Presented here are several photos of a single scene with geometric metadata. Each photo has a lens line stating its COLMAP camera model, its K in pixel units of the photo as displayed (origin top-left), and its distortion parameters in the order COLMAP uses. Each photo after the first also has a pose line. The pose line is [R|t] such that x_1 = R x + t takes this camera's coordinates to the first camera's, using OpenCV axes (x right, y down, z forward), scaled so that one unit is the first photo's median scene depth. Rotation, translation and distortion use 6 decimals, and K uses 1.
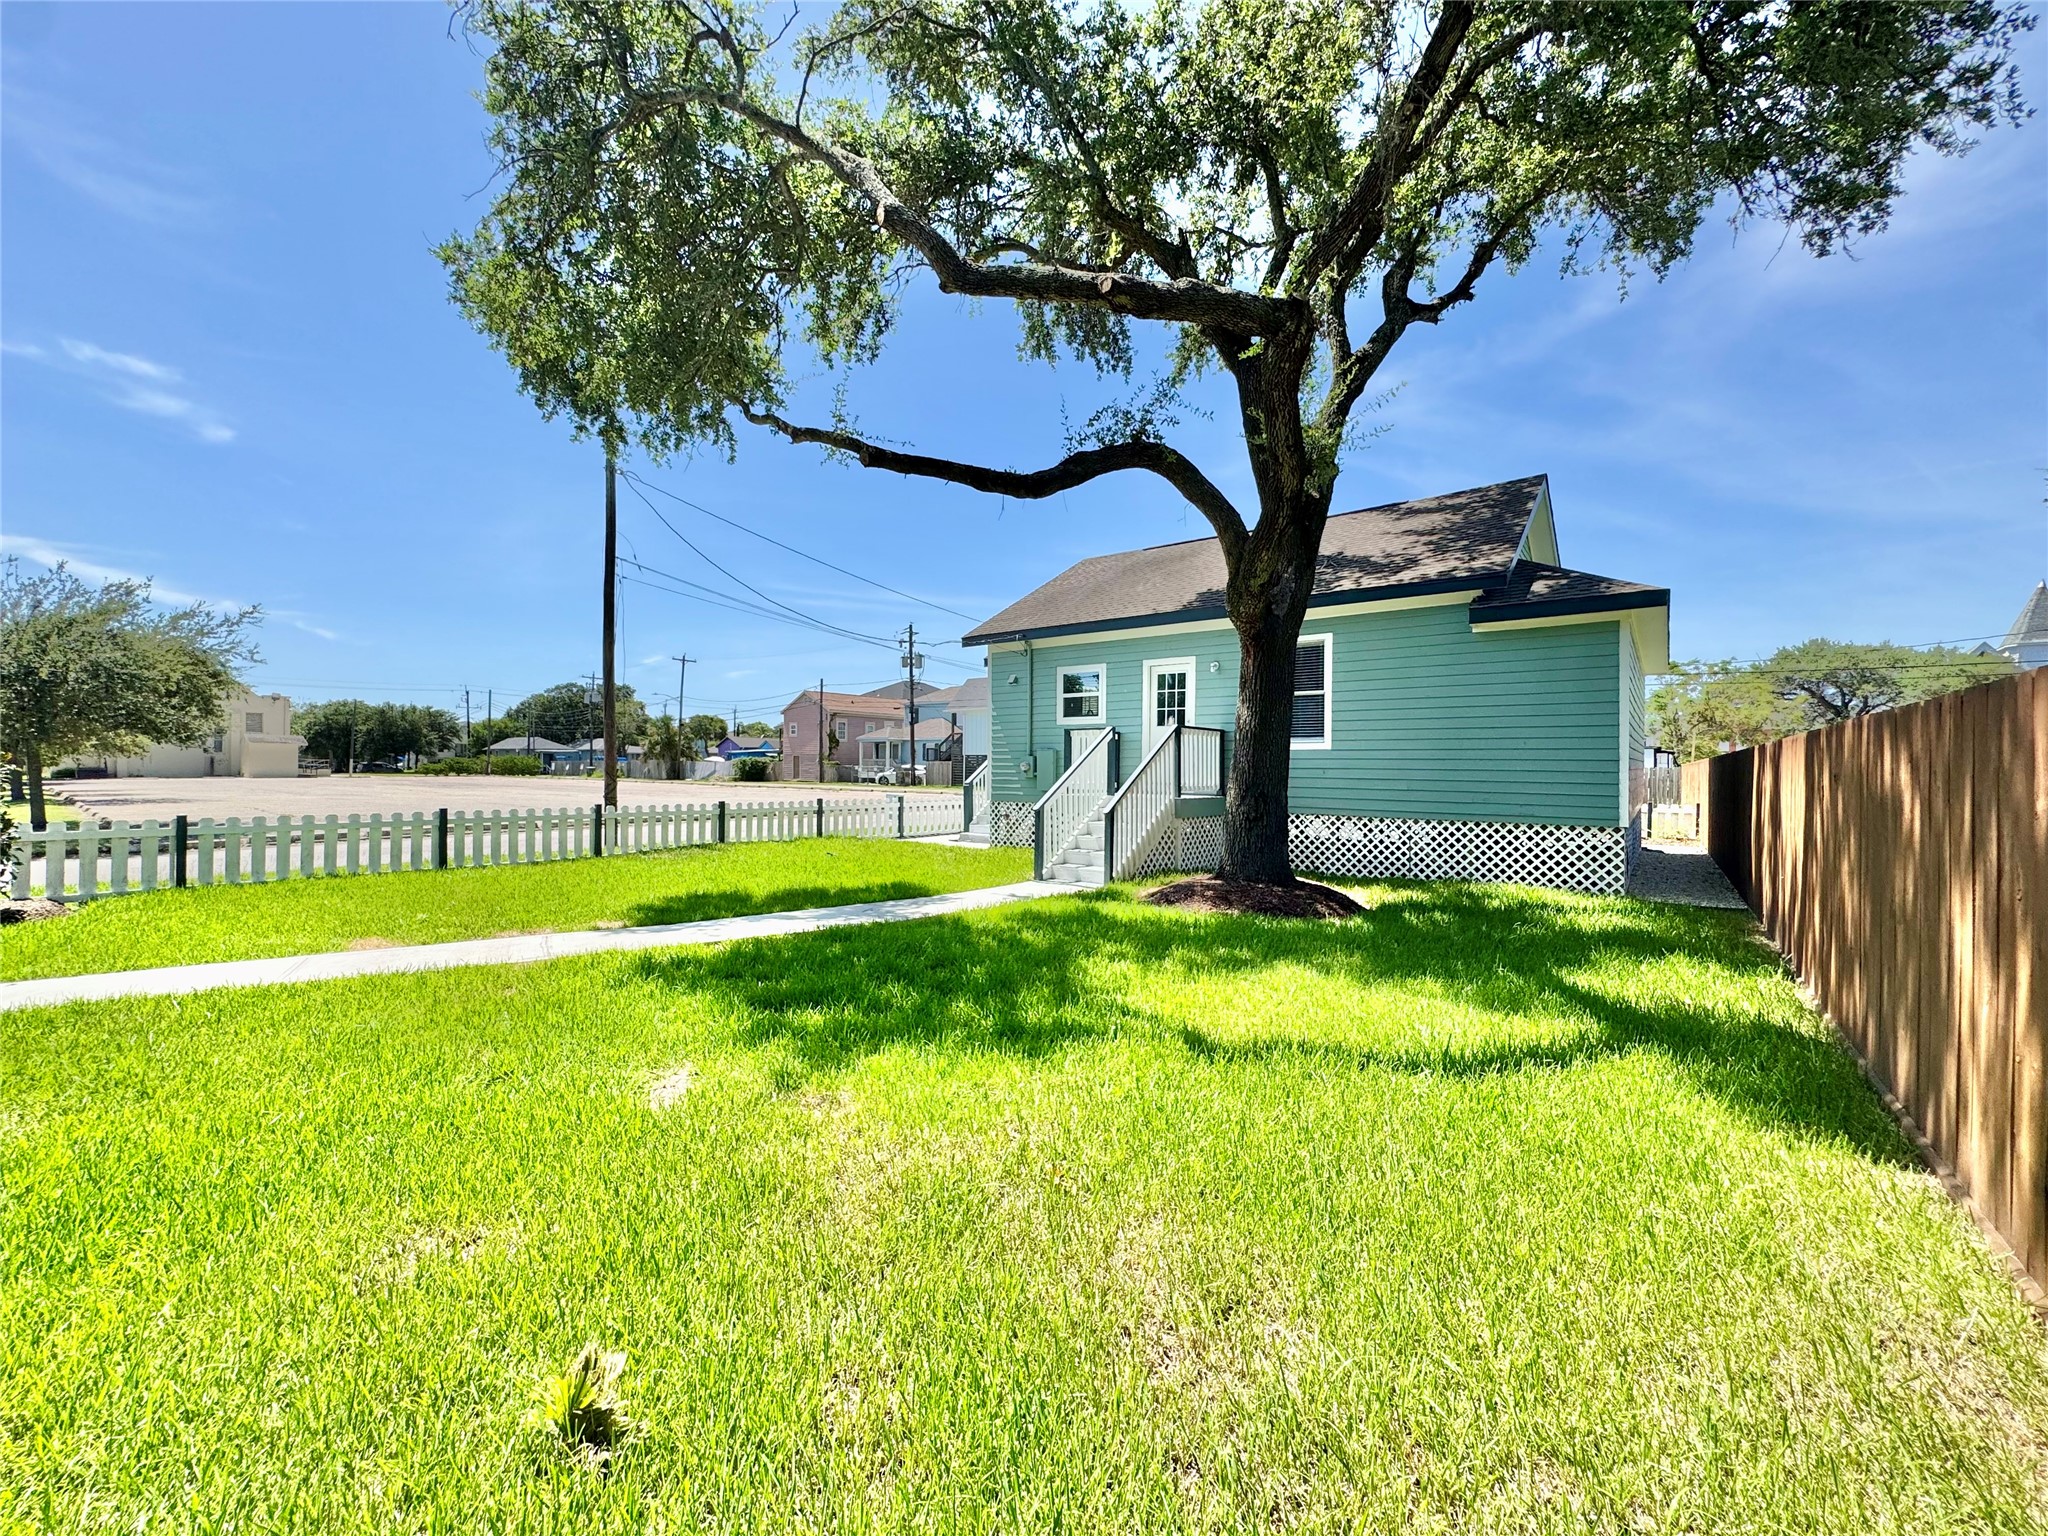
lens RADIAL K [[810.8, 0, 1013.5], [0, 810.8, 772.9], [0, 0, 1]] dist [-0.004083, 0.000336]
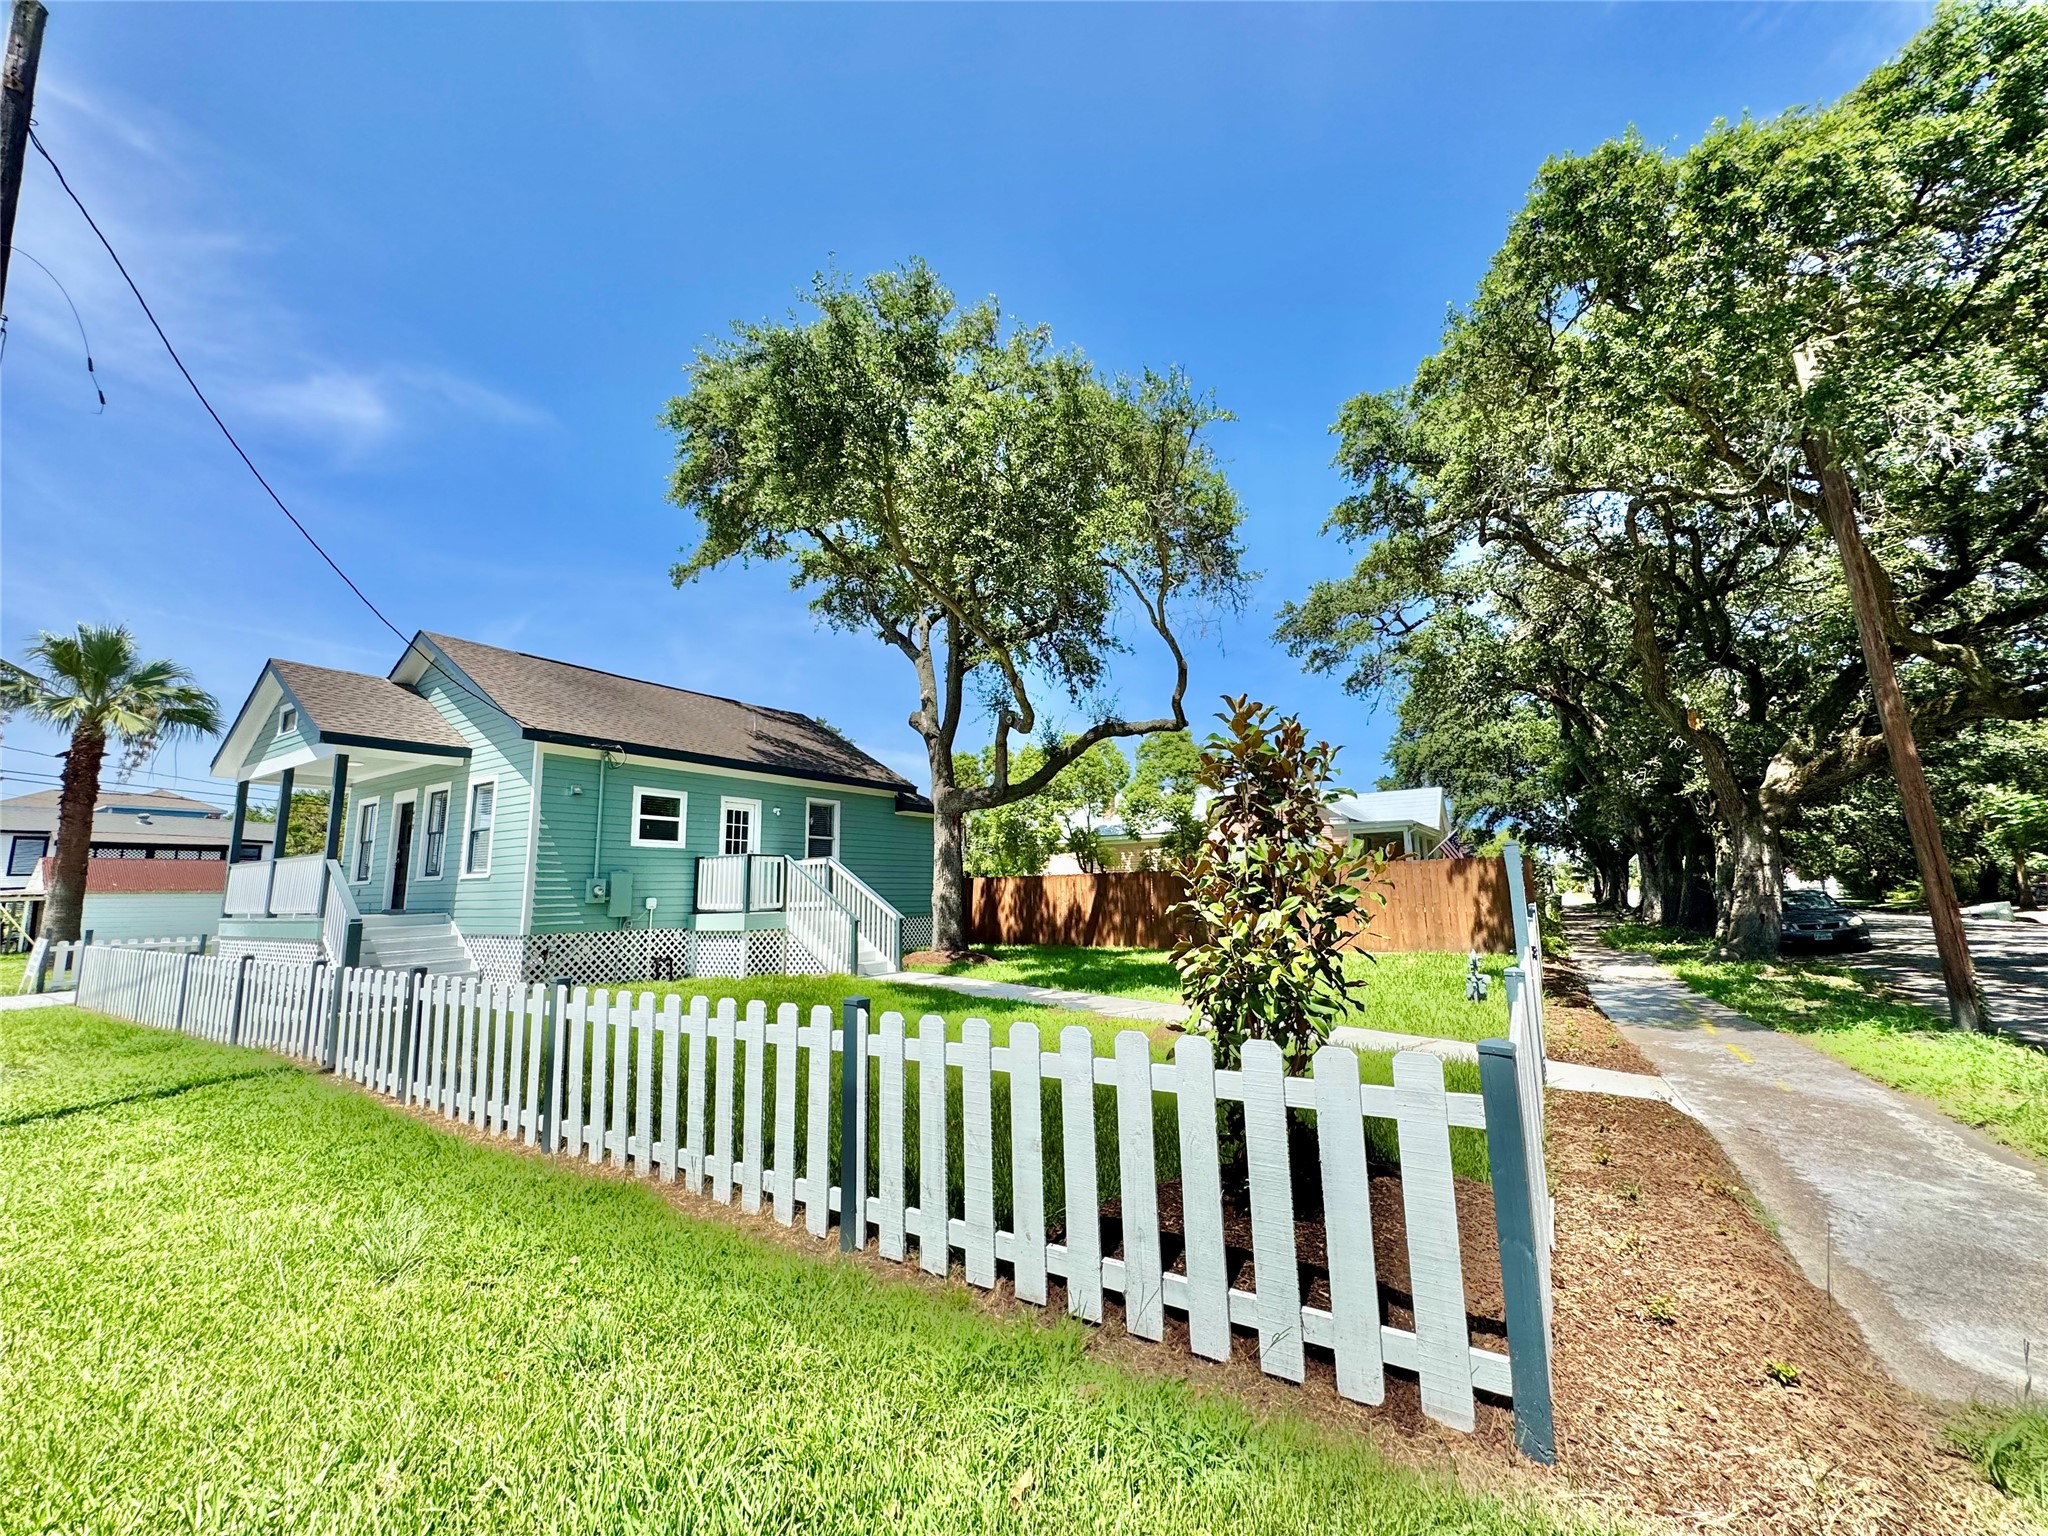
lens RADIAL K [[810.8, 0, 1019.5], [0, 810.8, 771.4], [0, 0, 1]] dist [-0.004083, 0.000336]
pose [[-0.100311, 0.139468, 0.985133, -1.022632], [0.024473, 0.990173, -0.137690, -0.004783], [-0.994655, 0.010297, -0.102738, 0.701283]]
